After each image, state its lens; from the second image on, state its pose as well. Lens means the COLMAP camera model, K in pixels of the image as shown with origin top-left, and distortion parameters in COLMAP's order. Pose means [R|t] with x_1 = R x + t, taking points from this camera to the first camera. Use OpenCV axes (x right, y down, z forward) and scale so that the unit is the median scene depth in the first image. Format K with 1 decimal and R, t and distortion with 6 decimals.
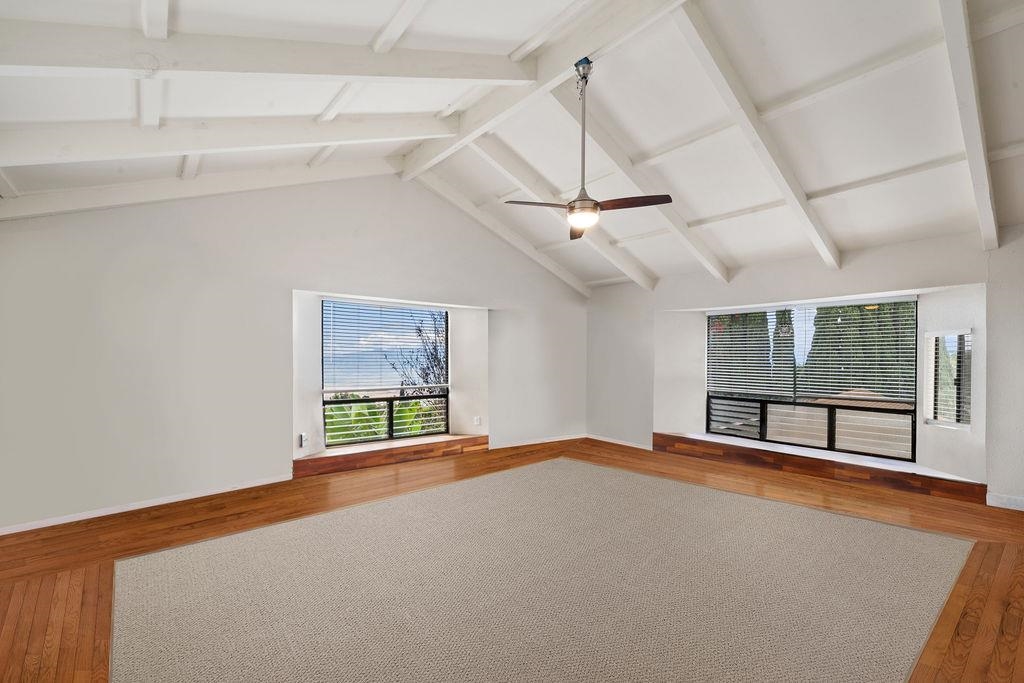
lens RADIAL K [[451.3, 0, 509.1], [0, 451.3, 349.8], [0, 0, 1]] dist [0.002126, 0.000063]
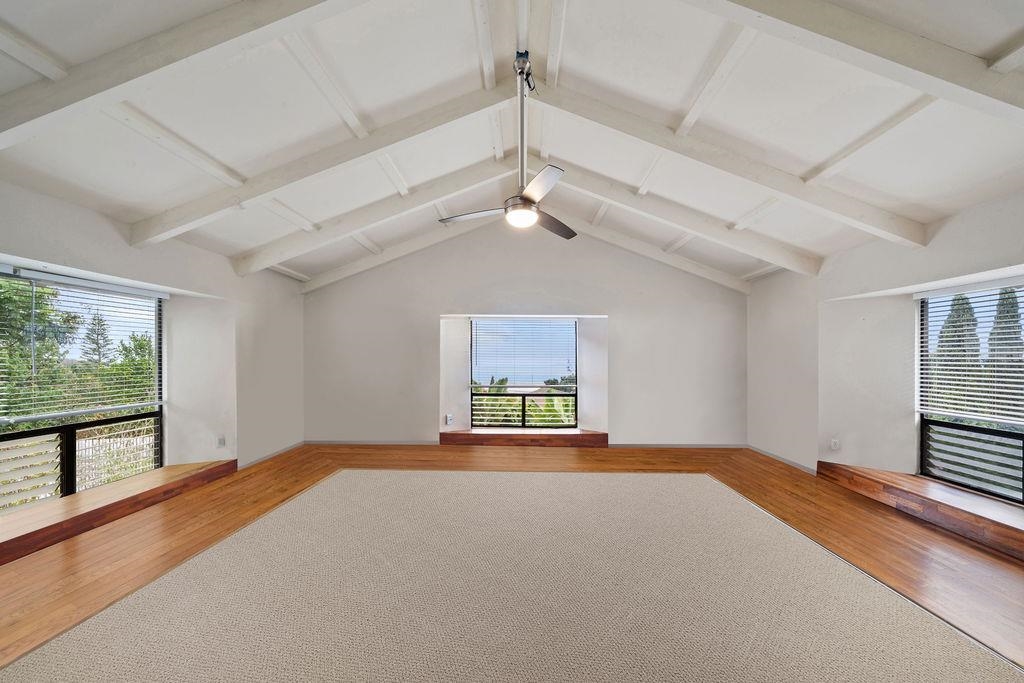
lens RADIAL K [[358.3, 0, 516.3], [0, 358.3, 357.8], [0, 0, 1]] dist [-0.000361, -0.000120]
pose [[0.760262, -0.005269, -0.649595, 0.369947], [0.011204, 0.999925, 0.005002, 0.000901], [0.649520, -0.011080, 0.760264, 0.231974]]
